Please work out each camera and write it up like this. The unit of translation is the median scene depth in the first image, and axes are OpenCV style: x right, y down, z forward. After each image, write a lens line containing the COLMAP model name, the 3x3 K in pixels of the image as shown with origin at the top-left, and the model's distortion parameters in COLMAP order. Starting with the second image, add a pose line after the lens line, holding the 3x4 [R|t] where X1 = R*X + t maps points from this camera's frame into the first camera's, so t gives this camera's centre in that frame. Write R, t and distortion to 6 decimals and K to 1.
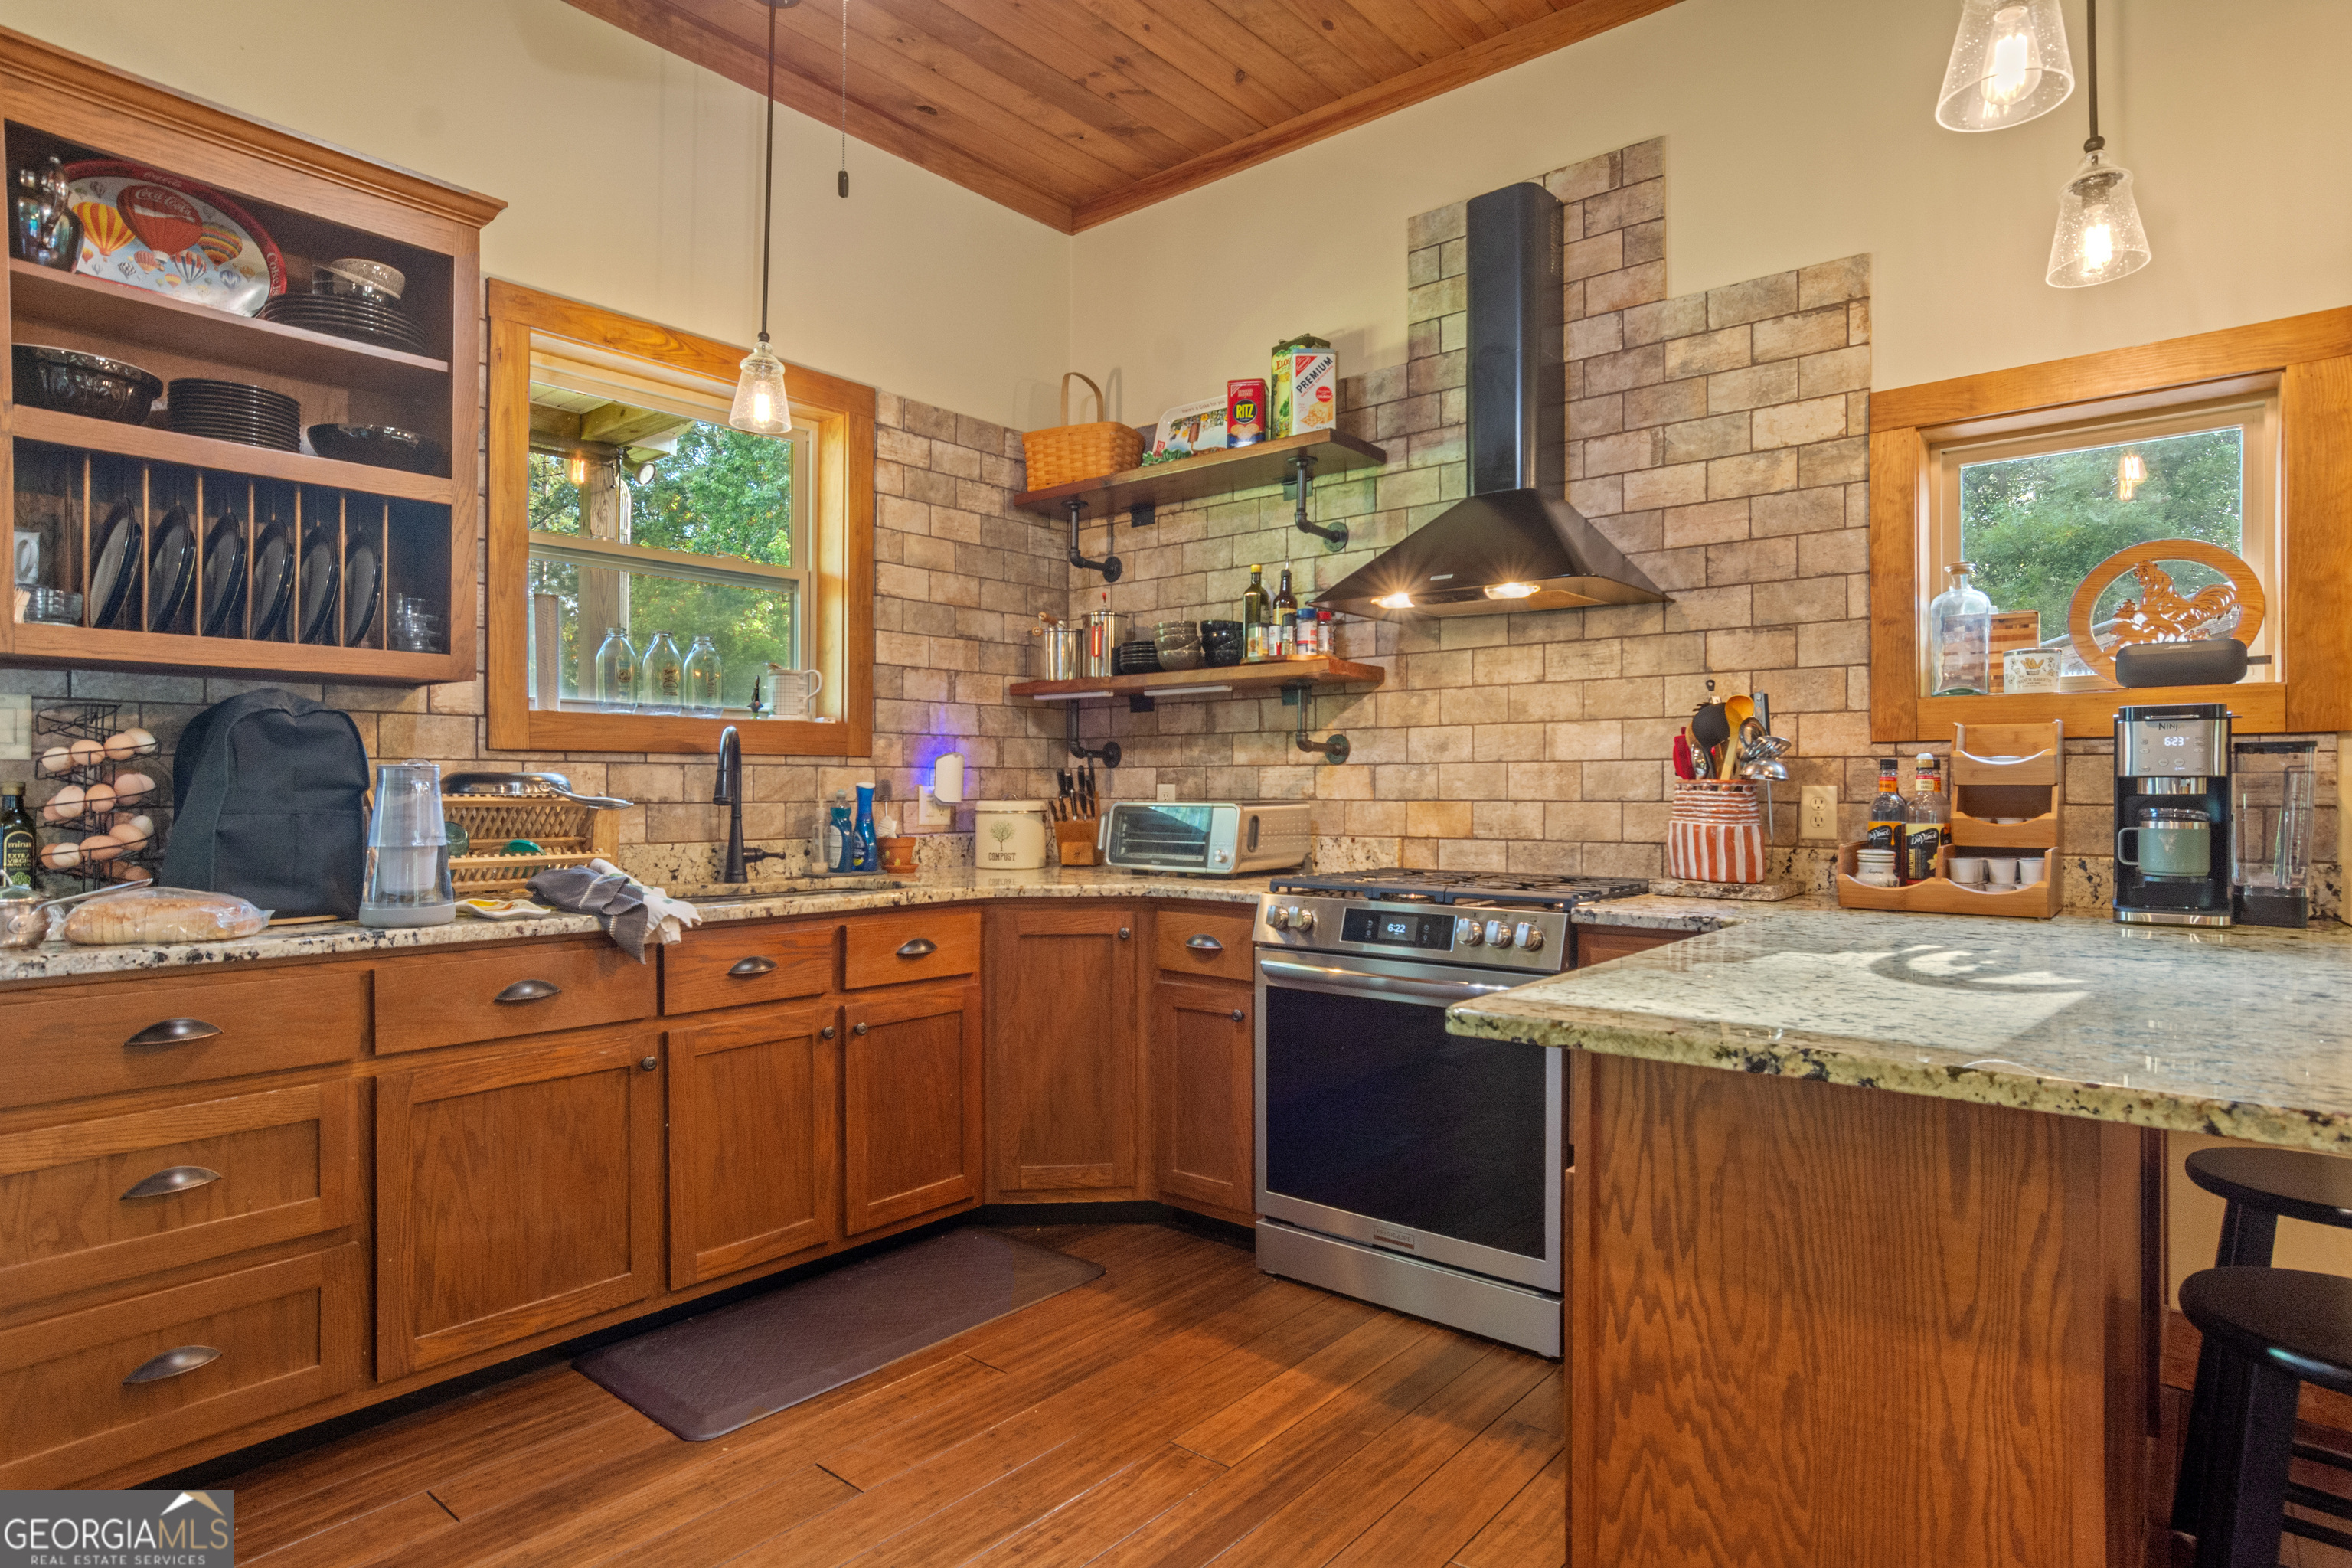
lens RADIAL K [[1283.1, 0, 1154.9], [0, 1283.1, 773.4], [0, 0, 1]] dist [-0.028226, 0.019154]
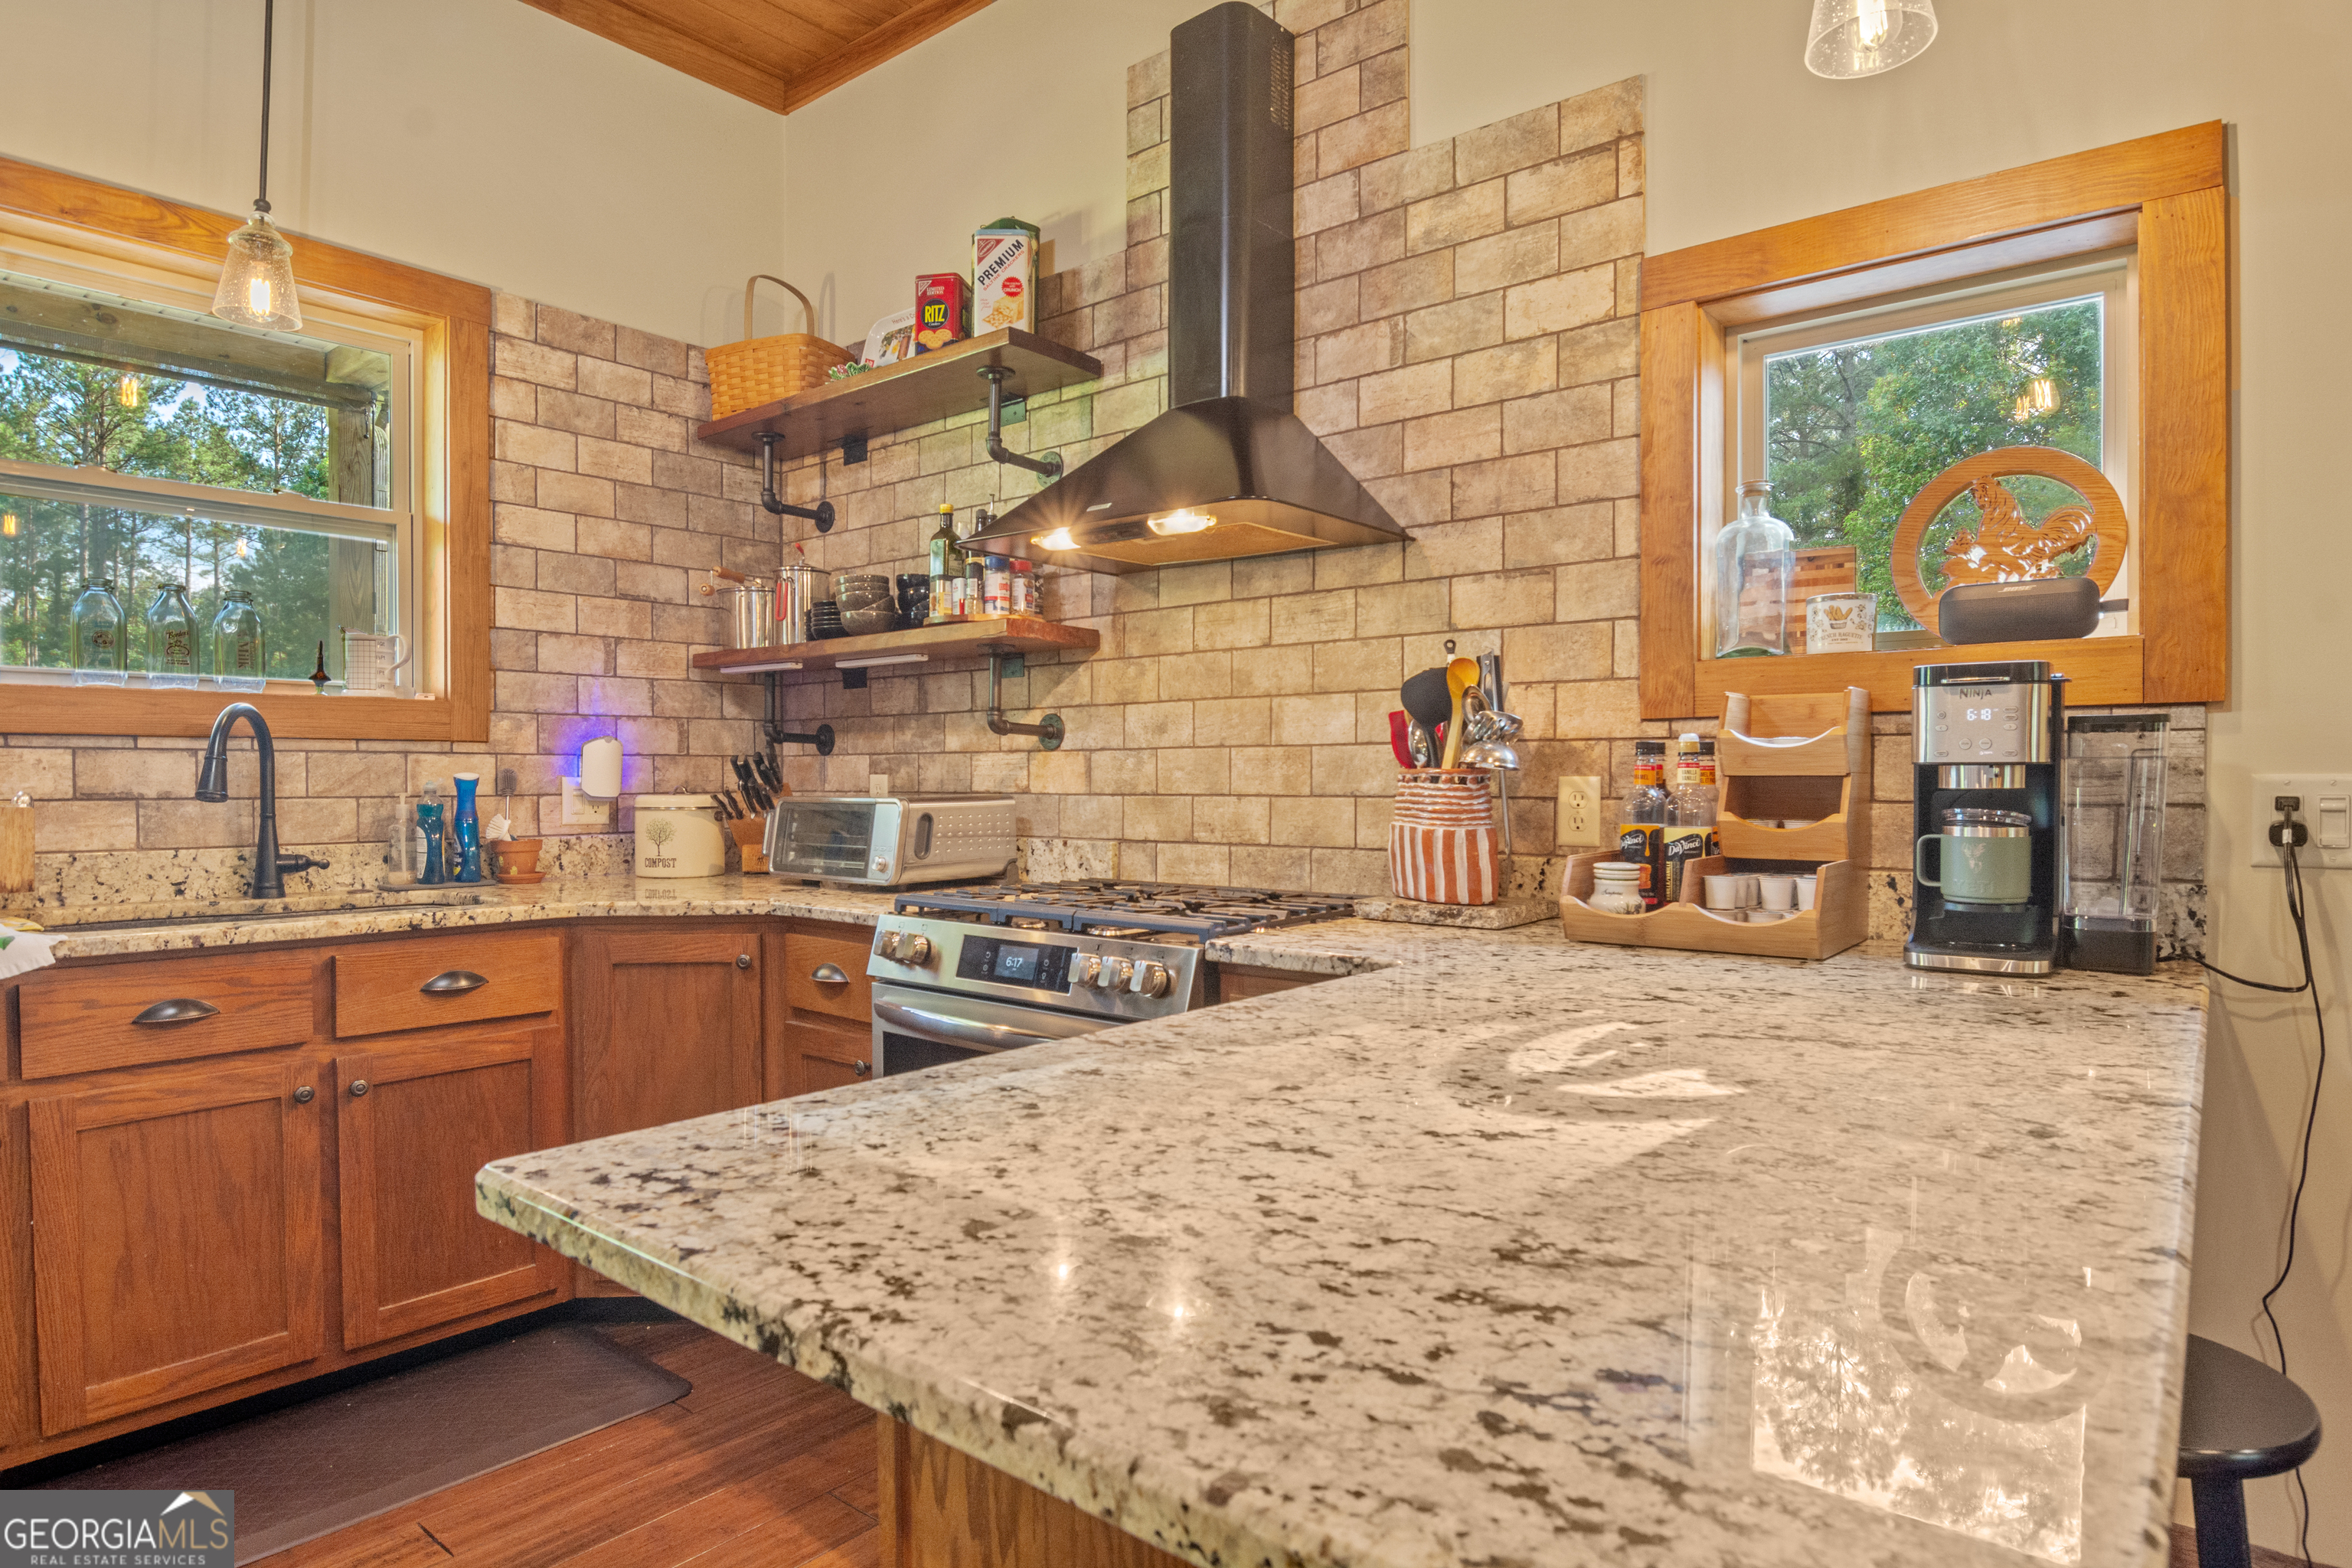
lens RADIAL K [[1309.3, 0, 1166.5], [0, 1309.3, 790.7], [0, 0, 1]] dist [-0.018137, -0.003079]
pose [[0.999981, -0.000587, 0.006097, 0.247030], [0.000461, 0.999787, 0.020656, 0.001709], [-0.006108, -0.020652, 0.999768, 0.197832]]
